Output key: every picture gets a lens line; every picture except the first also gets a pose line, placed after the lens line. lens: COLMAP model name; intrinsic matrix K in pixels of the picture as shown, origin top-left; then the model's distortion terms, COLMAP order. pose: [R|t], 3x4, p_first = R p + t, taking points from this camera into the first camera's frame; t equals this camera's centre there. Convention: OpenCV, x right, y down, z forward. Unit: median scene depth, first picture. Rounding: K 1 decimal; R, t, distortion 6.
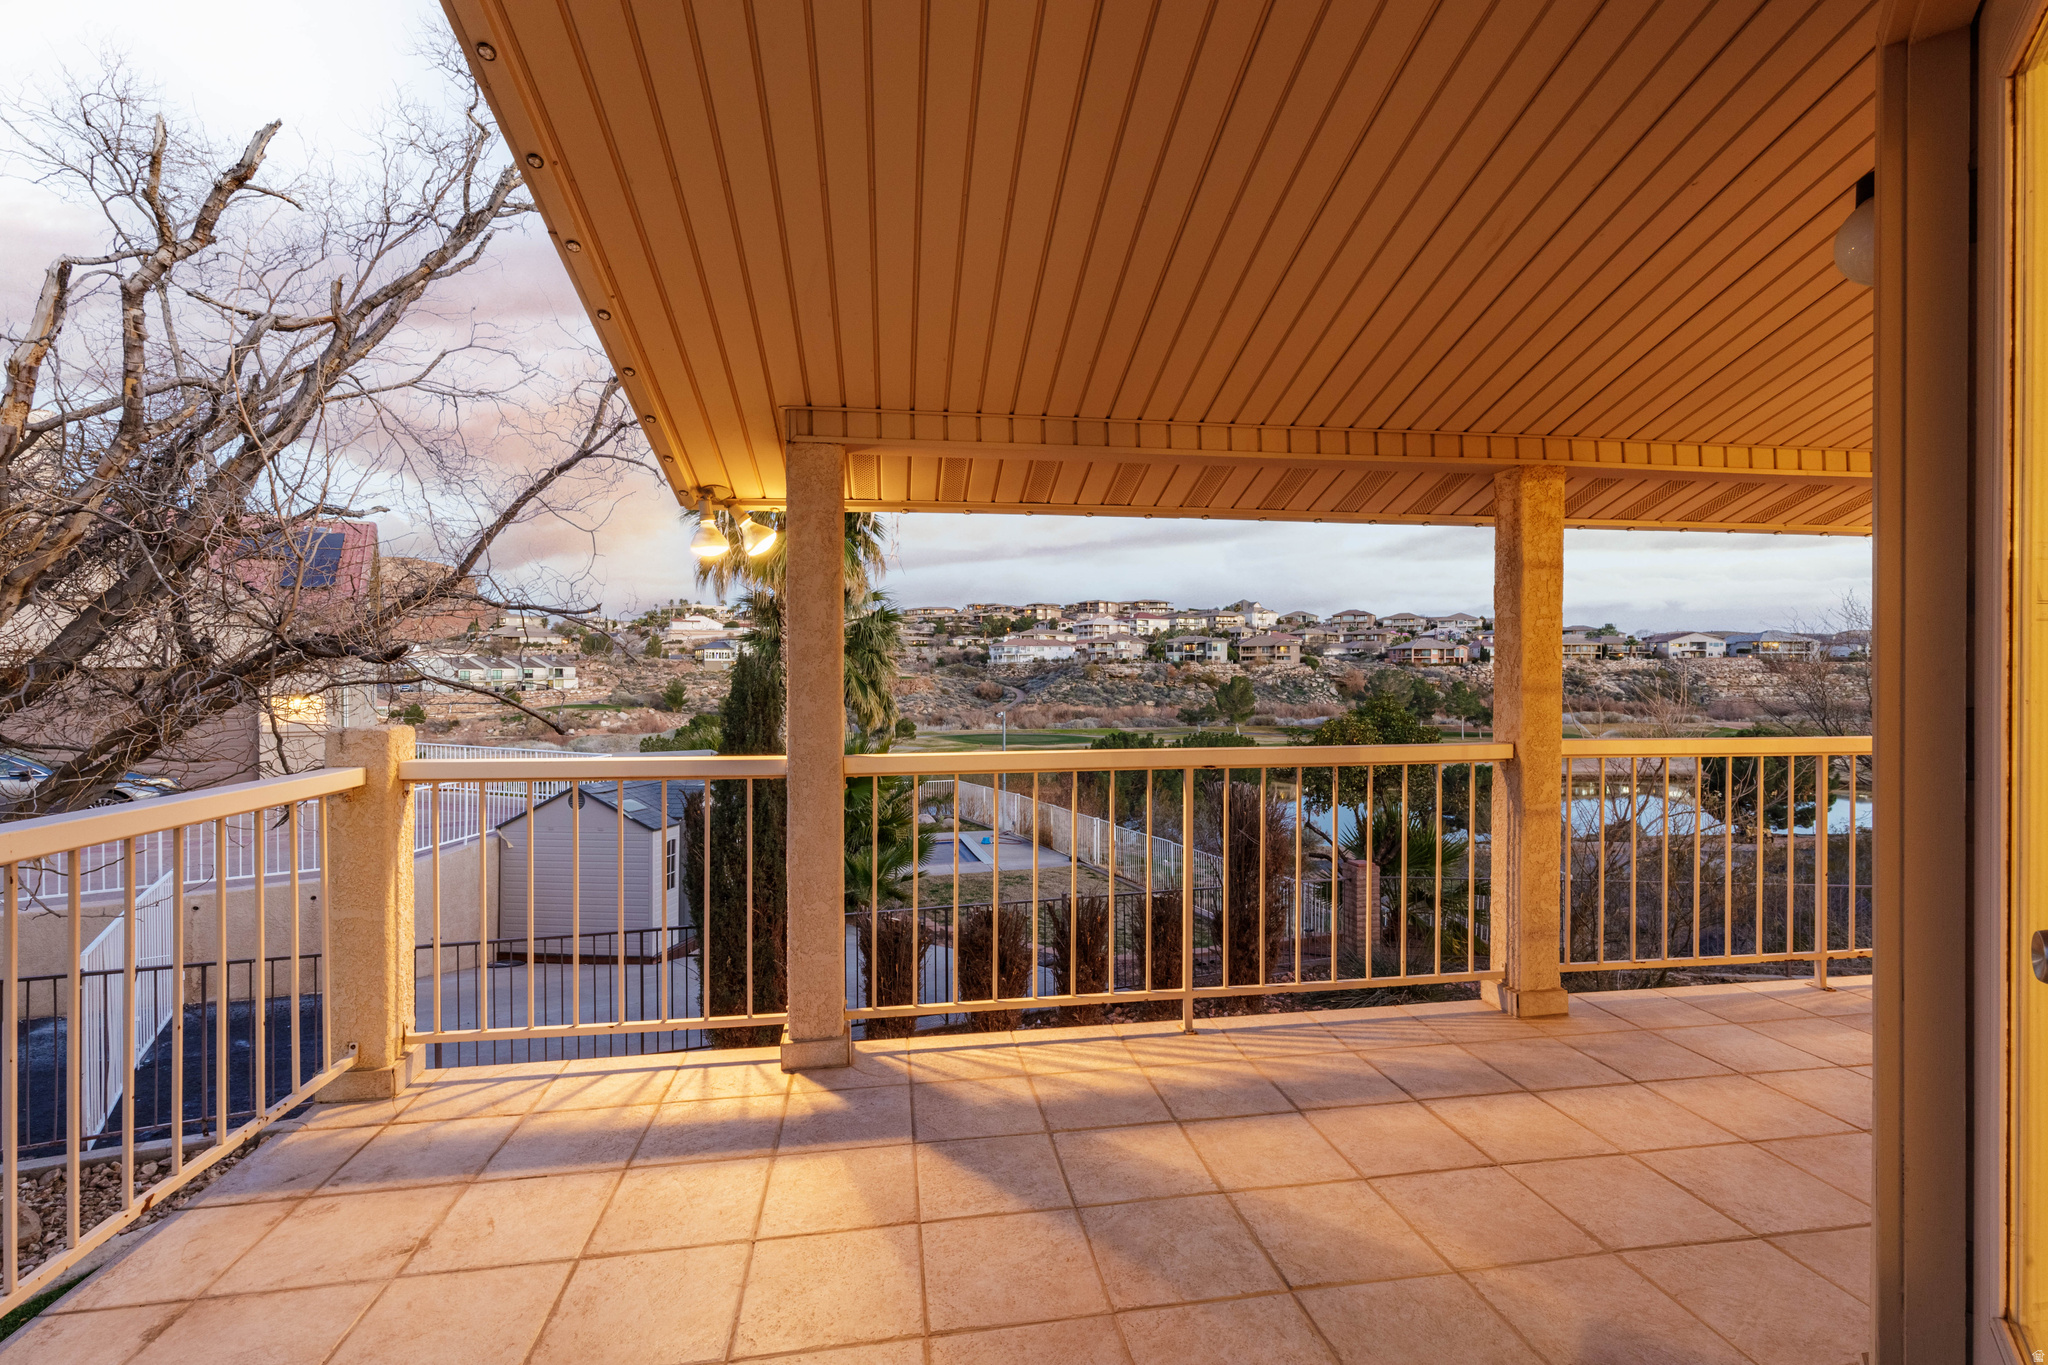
lens RADIAL K [[914.2, 0, 1039.8], [0, 914.2, 680.5], [0, 0, 1]] dist [-0.002494, 0.000013]
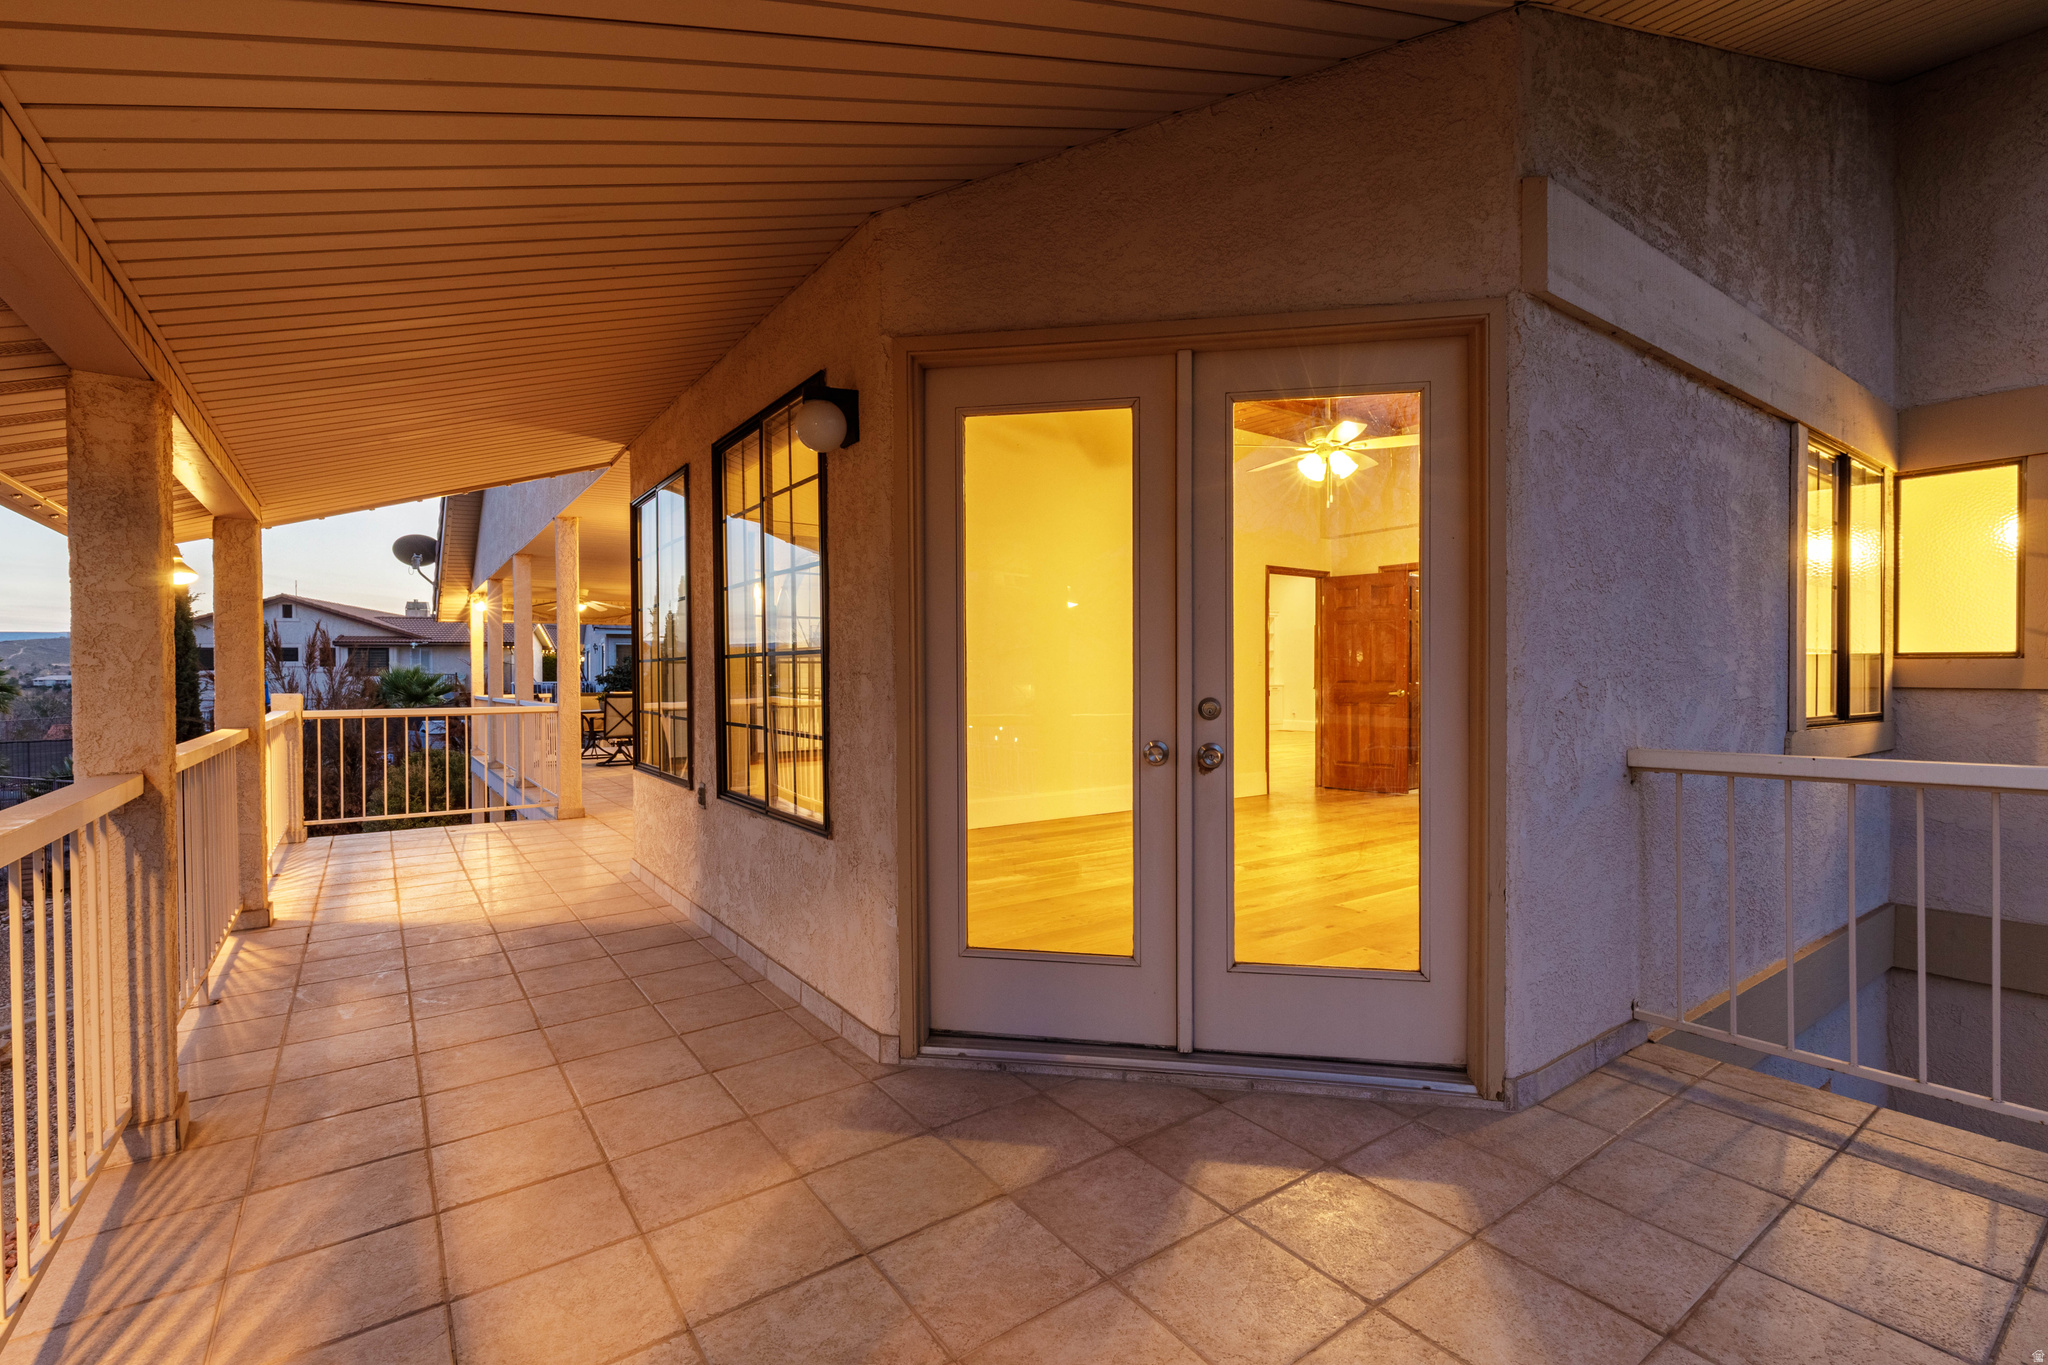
lens RADIAL K [[914.2, 0, 1030.6], [0, 914.2, 680.4], [0, 0, 1]] dist [-0.002494, 0.000013]
pose [[-0.444299, -0.007094, 0.895851, -0.187614], [0.004660, 0.999937, 0.010229, -0.003546], [-0.895867, 0.008720, -0.444238, 0.316405]]
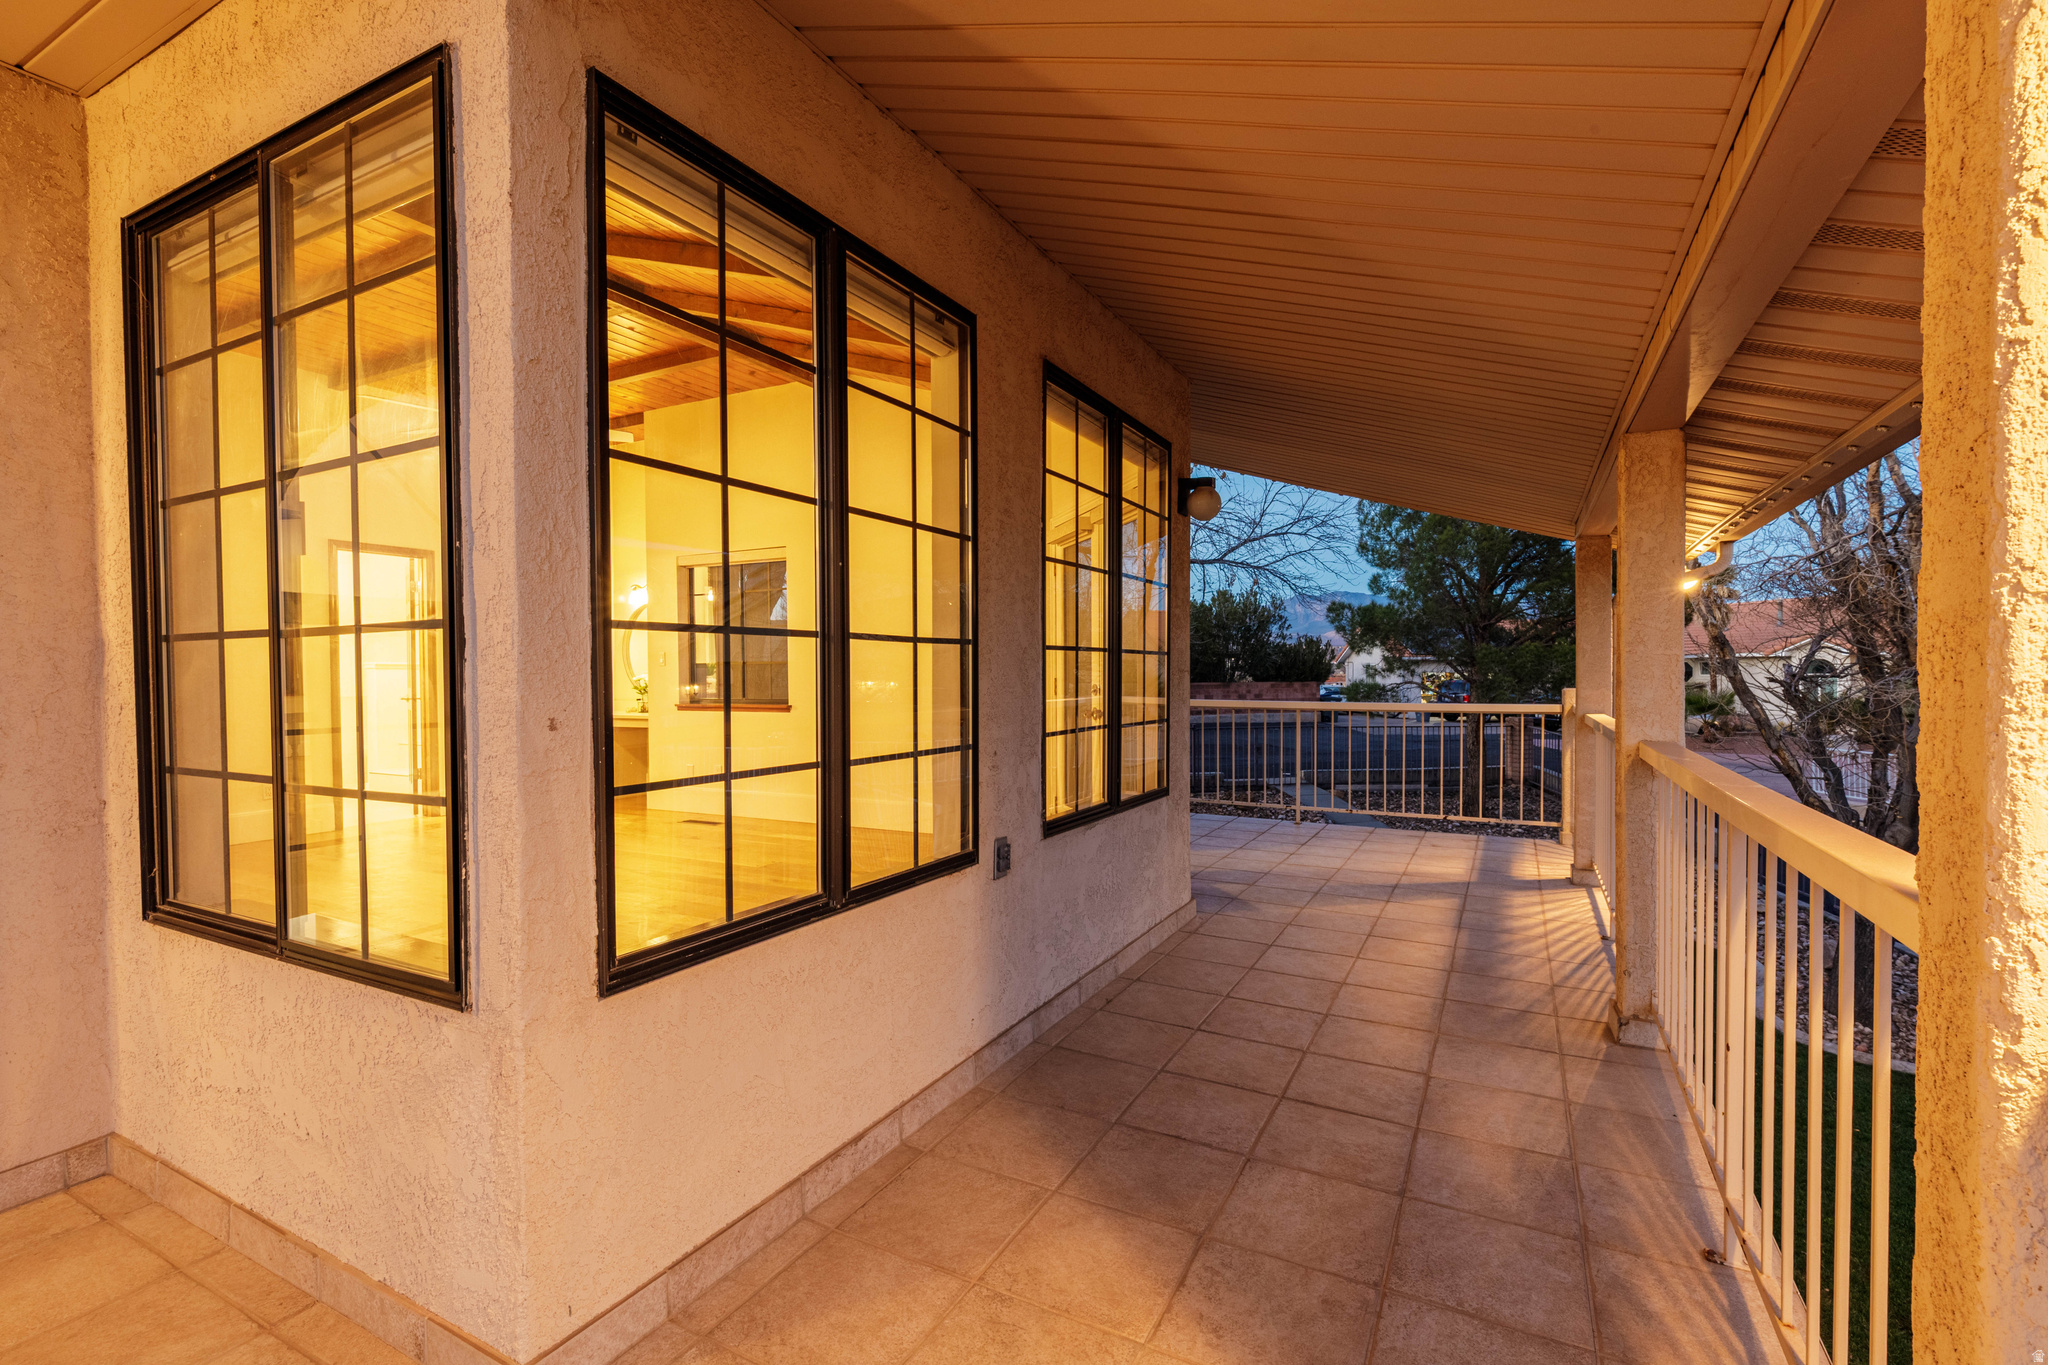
lens RADIAL K [[914.2, 0, 1036.1], [0, 914.2, 689.1], [0, 0, 1]] dist [-0.002494, 0.000013]
pose [[-0.603513, 0.015703, -0.797199, 0.733734], [0.004262, 0.999855, 0.016469, -0.000492], [0.797342, 0.006542, -0.603492, 0.486650]]
